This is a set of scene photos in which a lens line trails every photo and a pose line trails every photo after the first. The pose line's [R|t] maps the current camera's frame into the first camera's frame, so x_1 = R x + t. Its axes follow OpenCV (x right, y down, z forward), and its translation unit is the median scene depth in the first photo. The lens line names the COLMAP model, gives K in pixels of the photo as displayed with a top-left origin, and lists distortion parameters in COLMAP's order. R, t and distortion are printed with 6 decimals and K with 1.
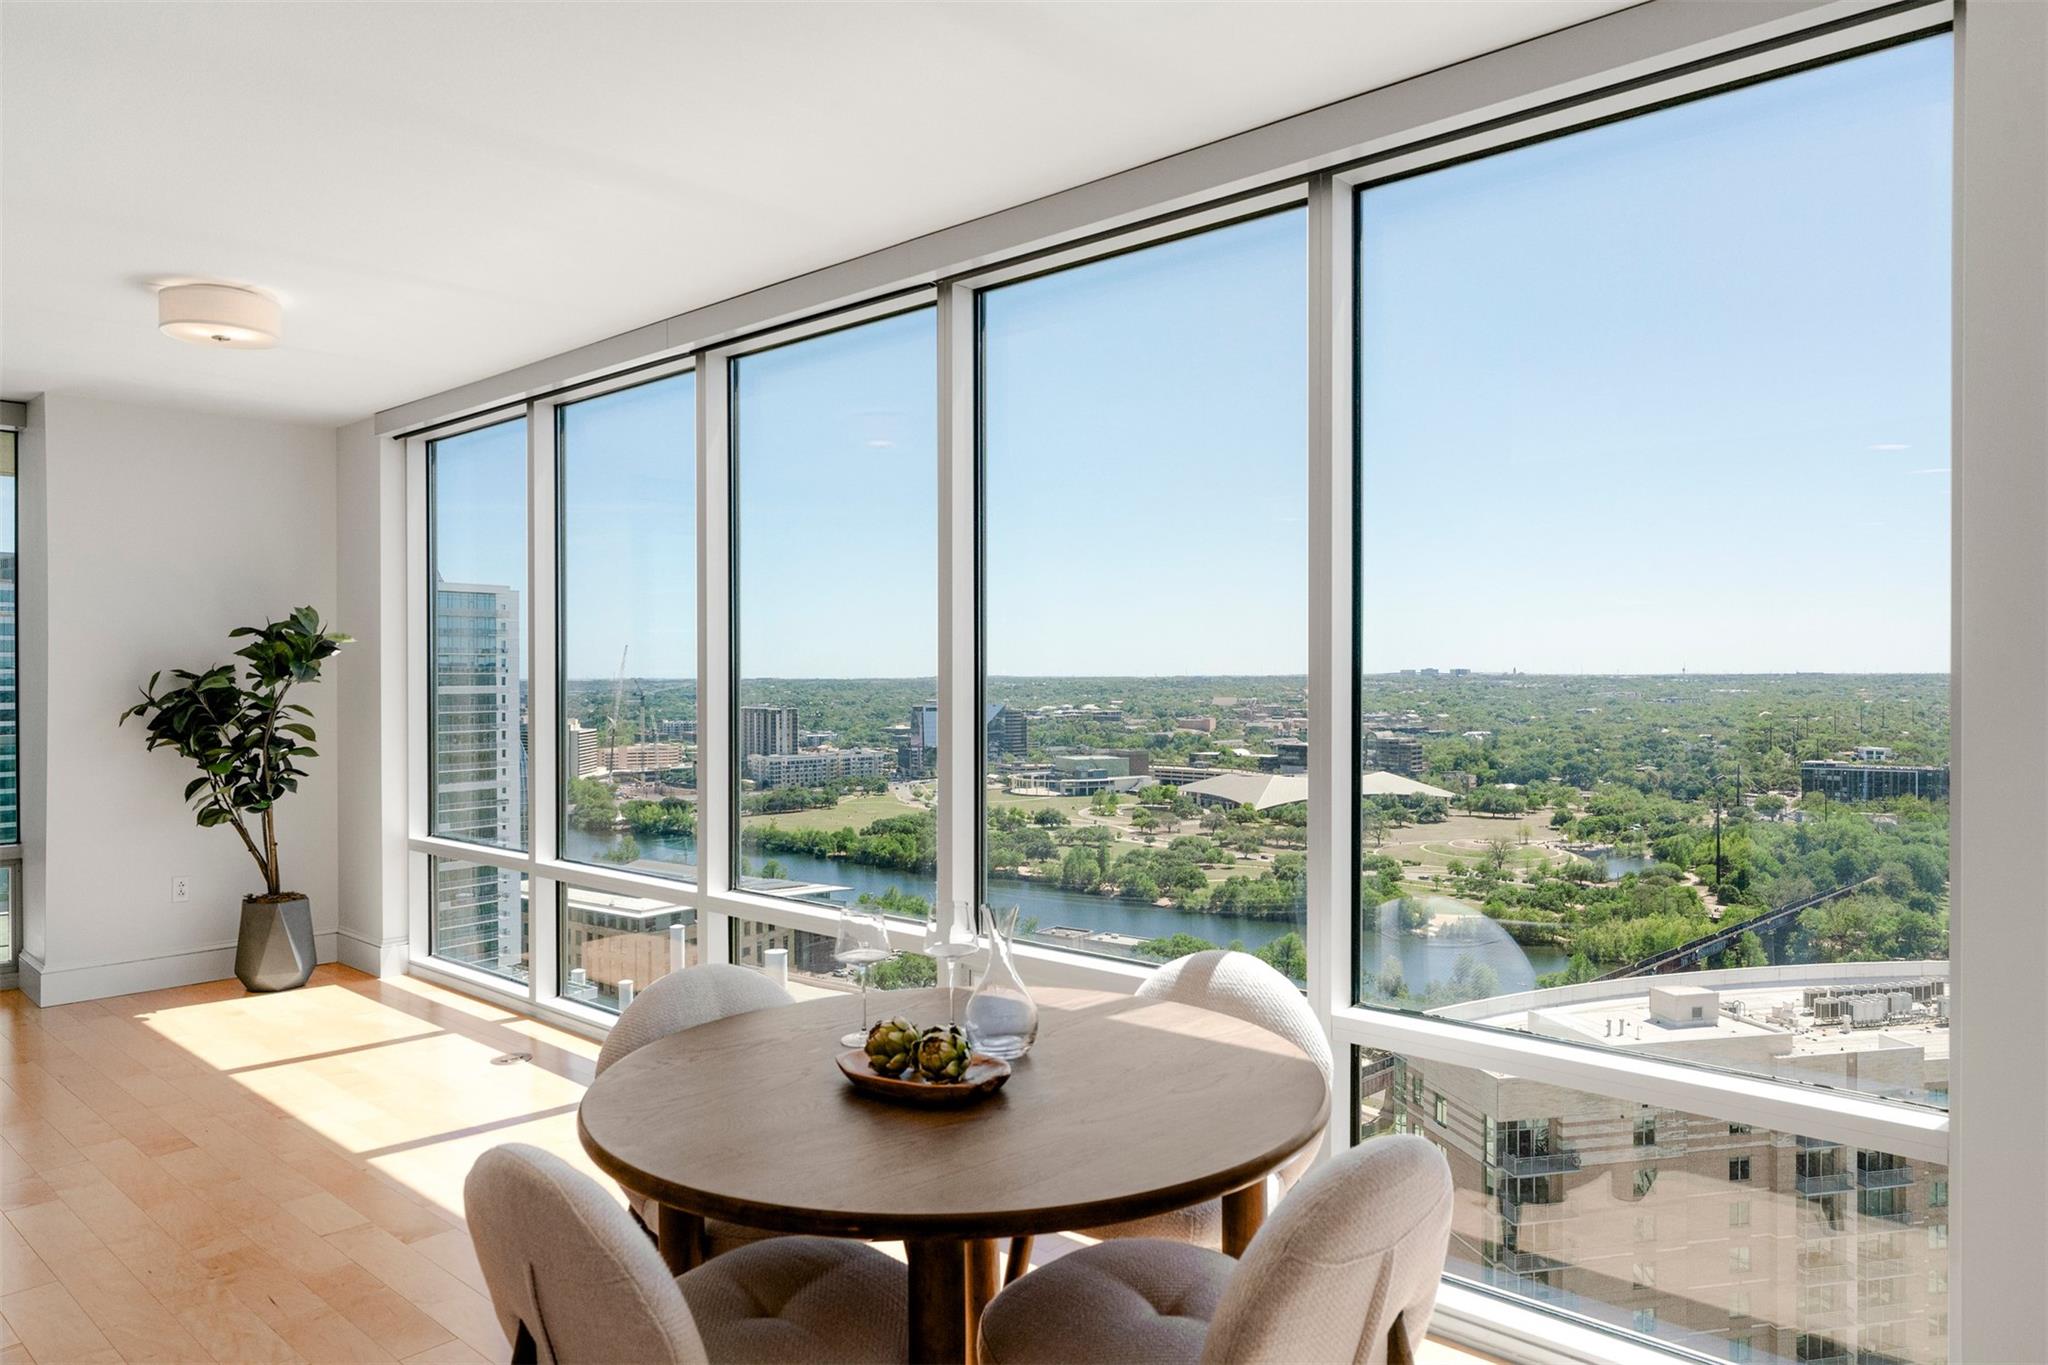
lens RADIAL K [[1335.9, 0, 1024.0], [0, 1335.9, 682.5], [0, 0, 1]] dist [-0.001684, 0.000430]
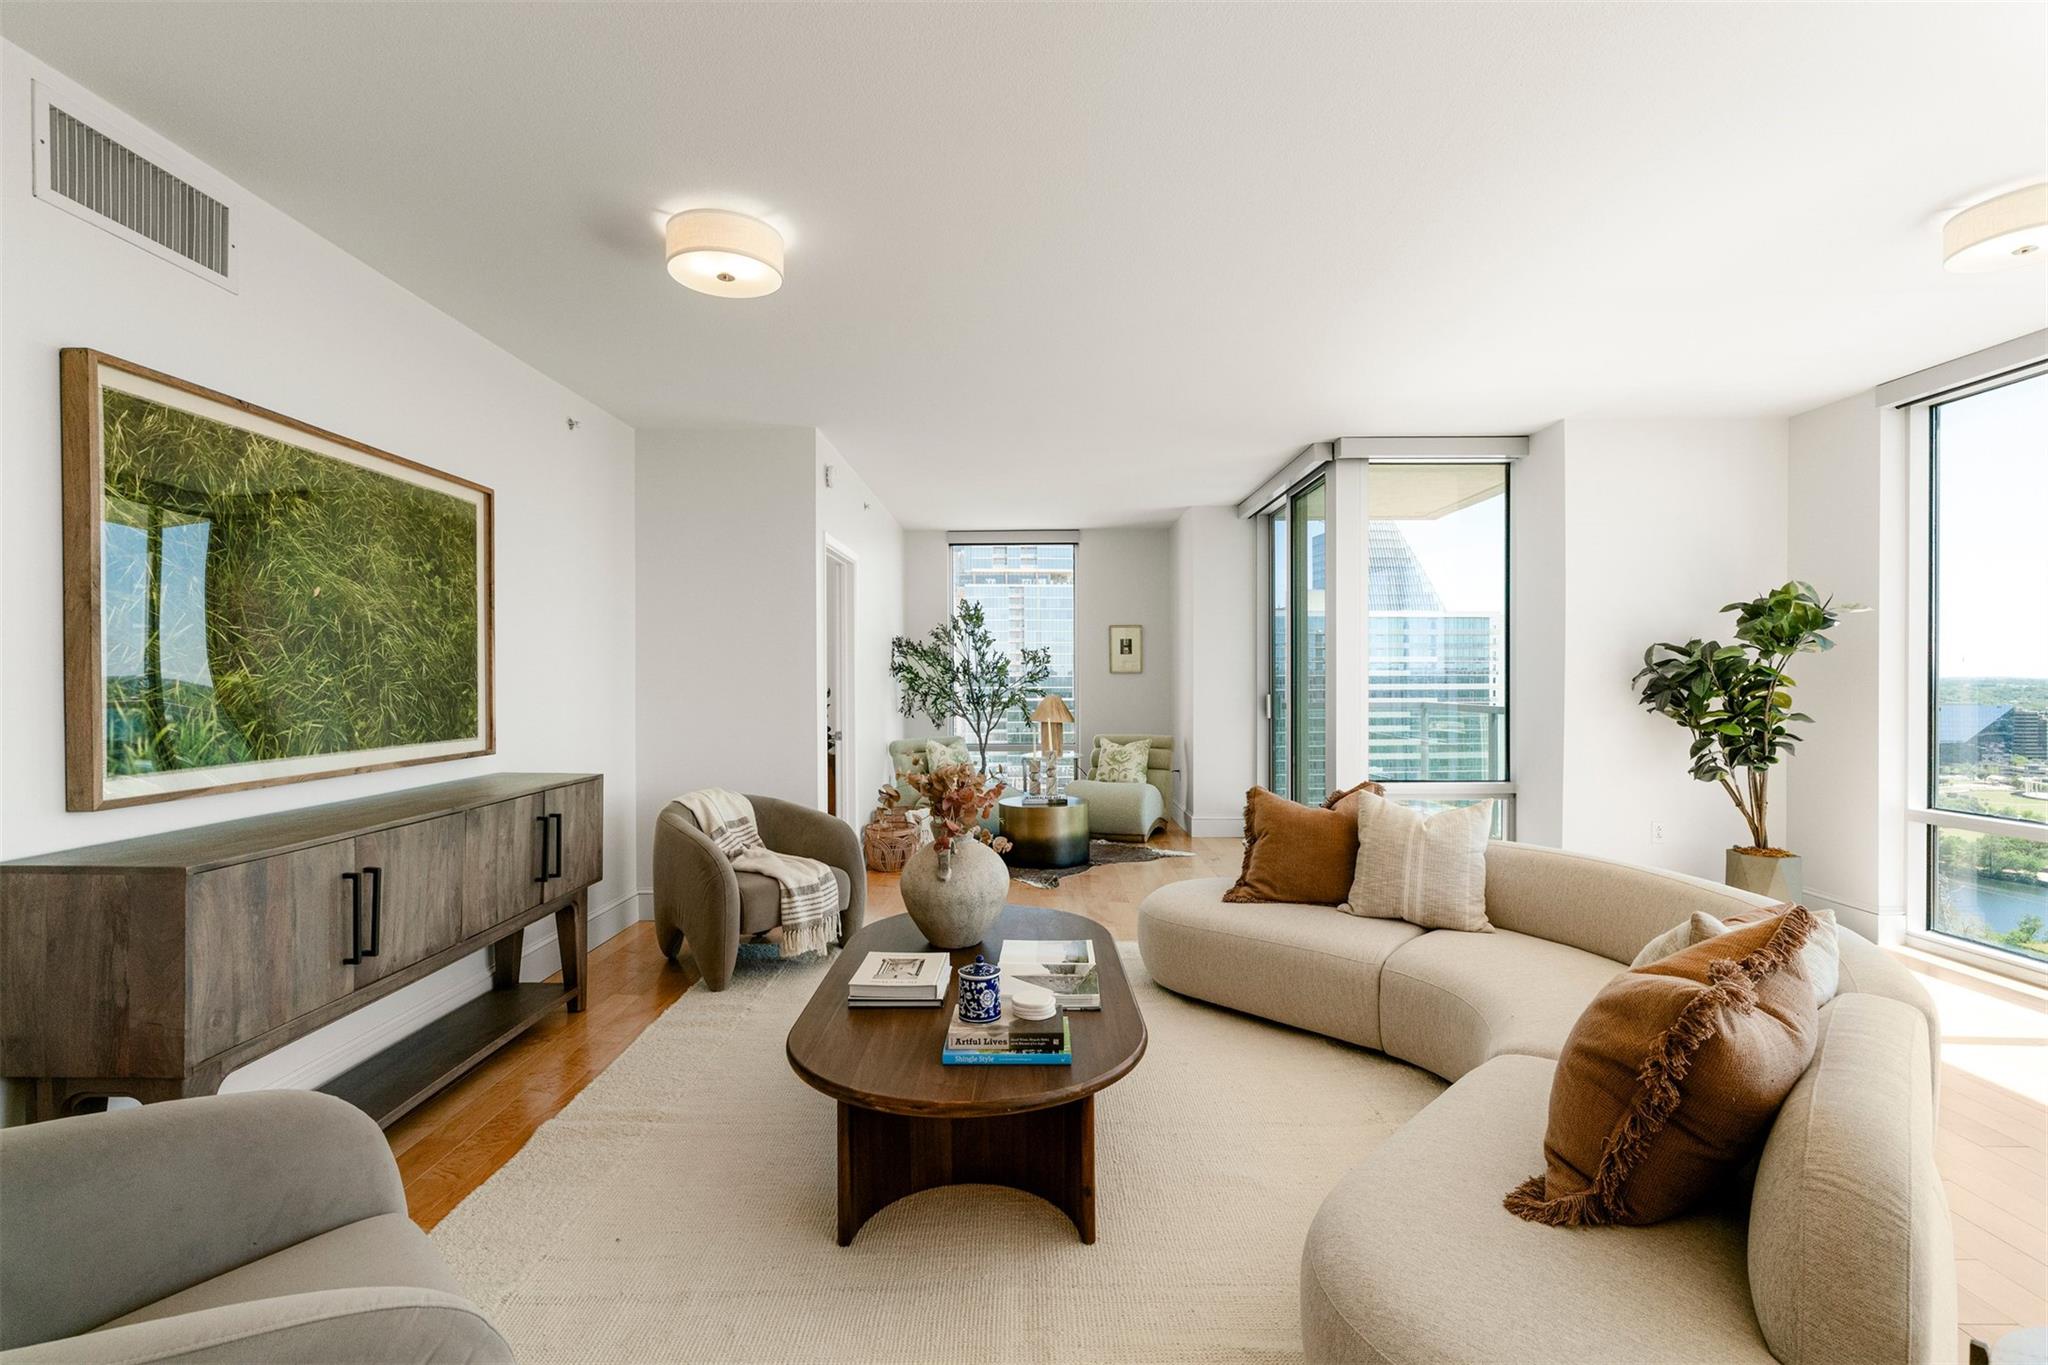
lens RADIAL K [[920.7, 0, 1023.7], [0, 920.7, 683.9], [0, 0, 1]] dist [-0.009804, 0.005339]
pose [[0.668811, 0.005006, -0.743416, -0.411222], [-0.003470, 0.999987, 0.003612, 0.024669], [0.743424, 0.000164, 0.668820, 0.056779]]
